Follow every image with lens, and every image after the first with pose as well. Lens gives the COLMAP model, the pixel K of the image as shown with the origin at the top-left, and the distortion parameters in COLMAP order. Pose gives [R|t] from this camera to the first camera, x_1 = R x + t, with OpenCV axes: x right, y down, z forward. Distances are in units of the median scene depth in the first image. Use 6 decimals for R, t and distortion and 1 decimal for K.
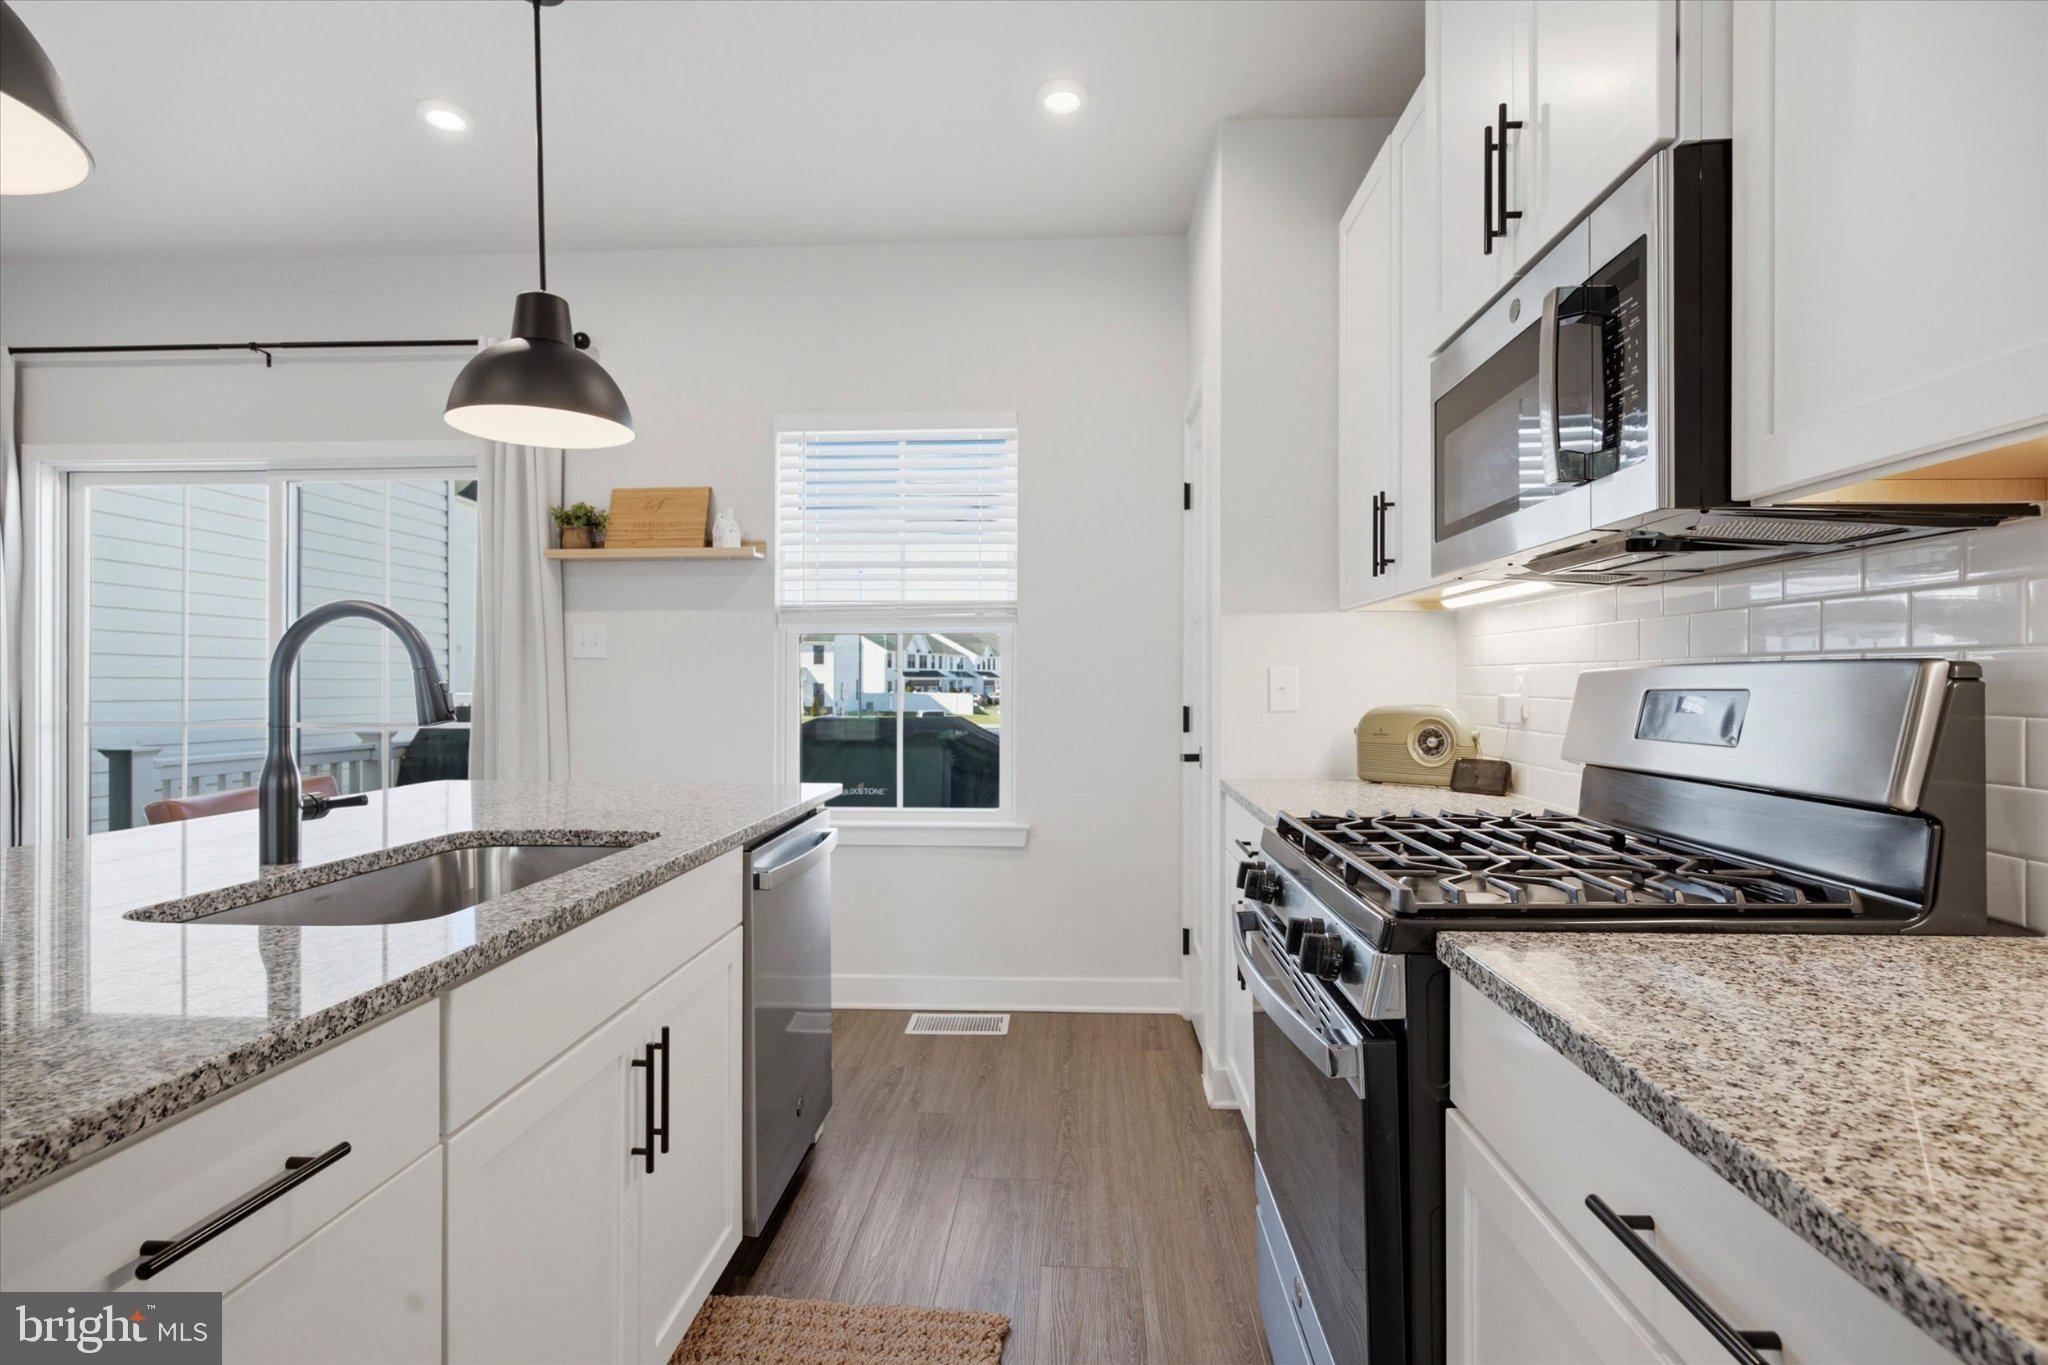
lens RADIAL K [[1011.7, 0, 1024.0], [0, 1011.7, 682.5], [0, 0, 1]] dist [-0.002114, -0.000853]
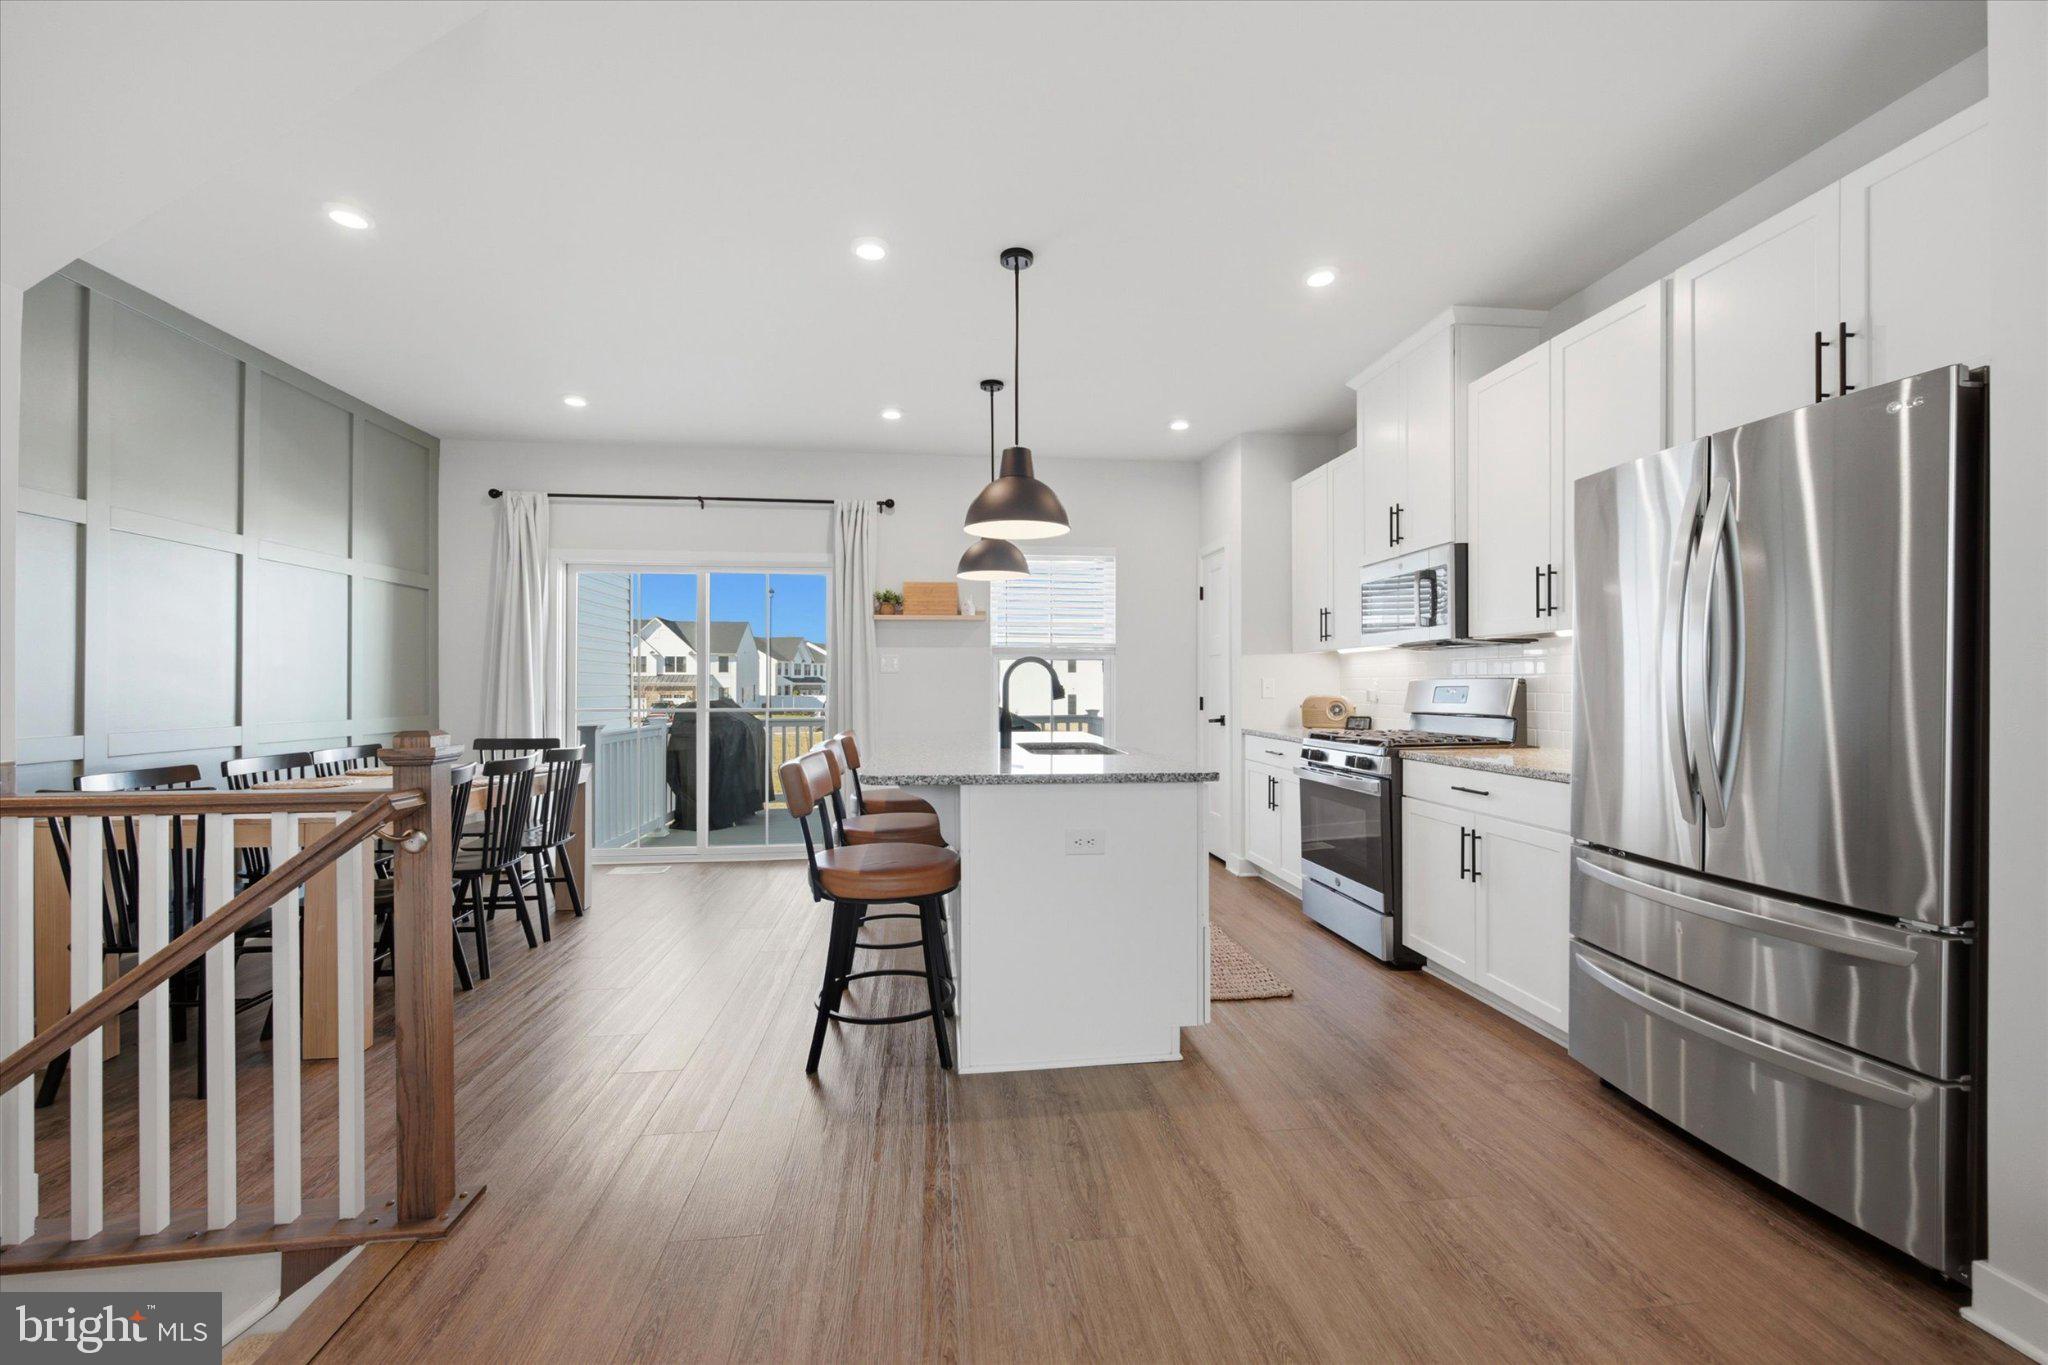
lens RADIAL K [[827.1, 0, 1024.0], [0, 827.1, 682.5], [0, 0, 1]] dist [-0.003340, -0.000397]
pose [[0.984906, -0.002389, 0.173073, -0.480352], [0.003252, 0.999984, -0.004701, 0.001040], [-0.173059, 0.005193, 0.984898, -0.573980]]
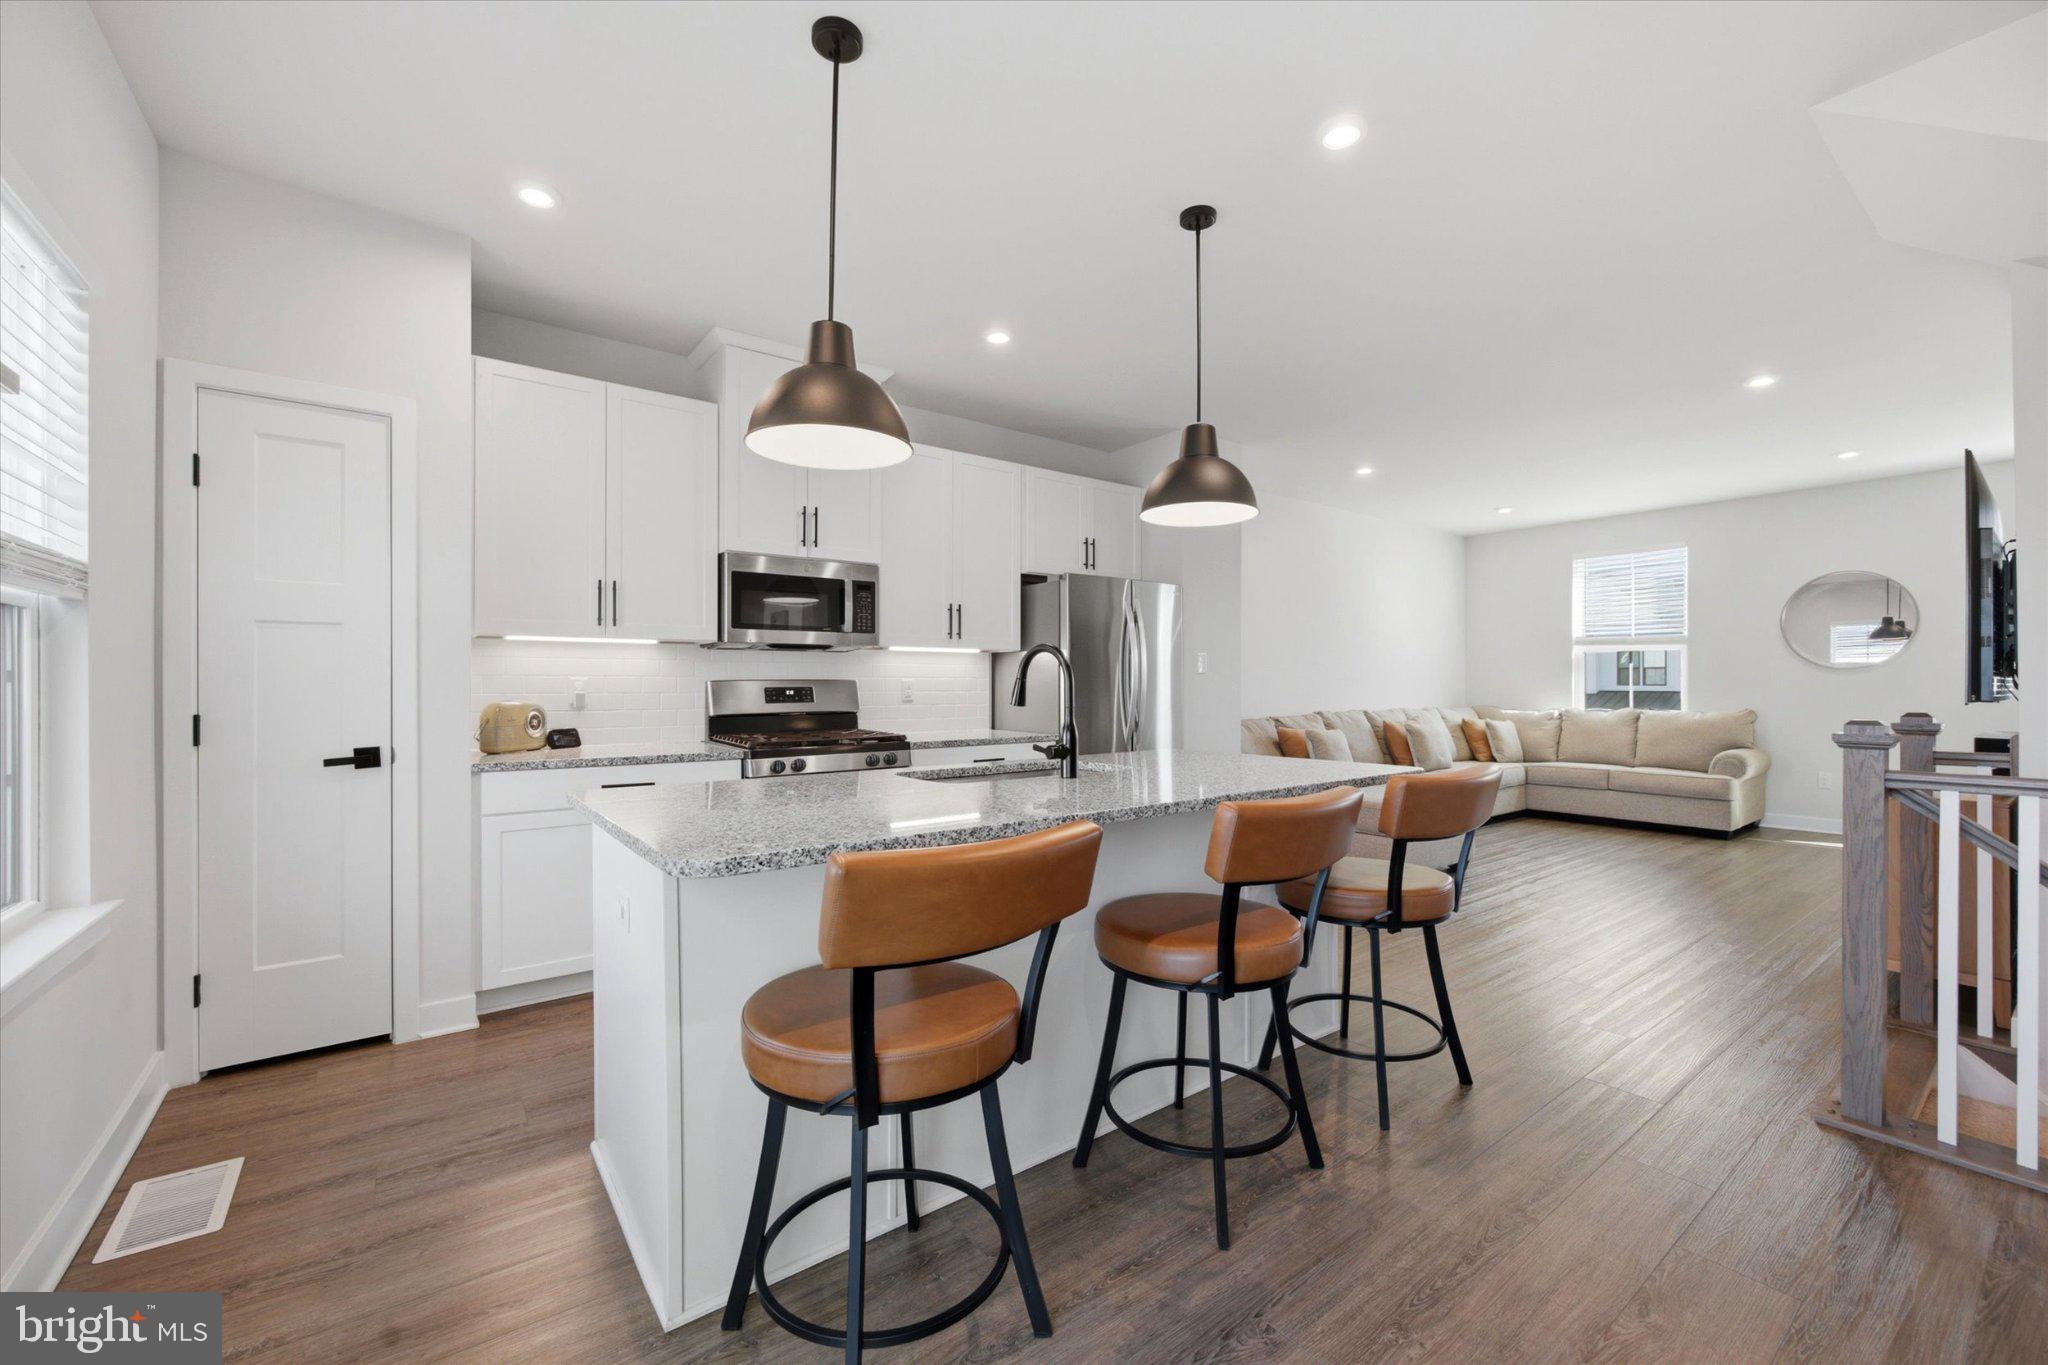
lens RADIAL K [[827.1, 0, 1024.0], [0, 827.1, 682.5], [0, 0, 1]] dist [-0.003340, -0.000397]
pose [[-0.643493, -0.001490, 0.765450, -0.831367], [-0.000869, 0.999999, 0.001215, -0.005223], [-0.765451, 0.000117, -0.643494, 0.919491]]
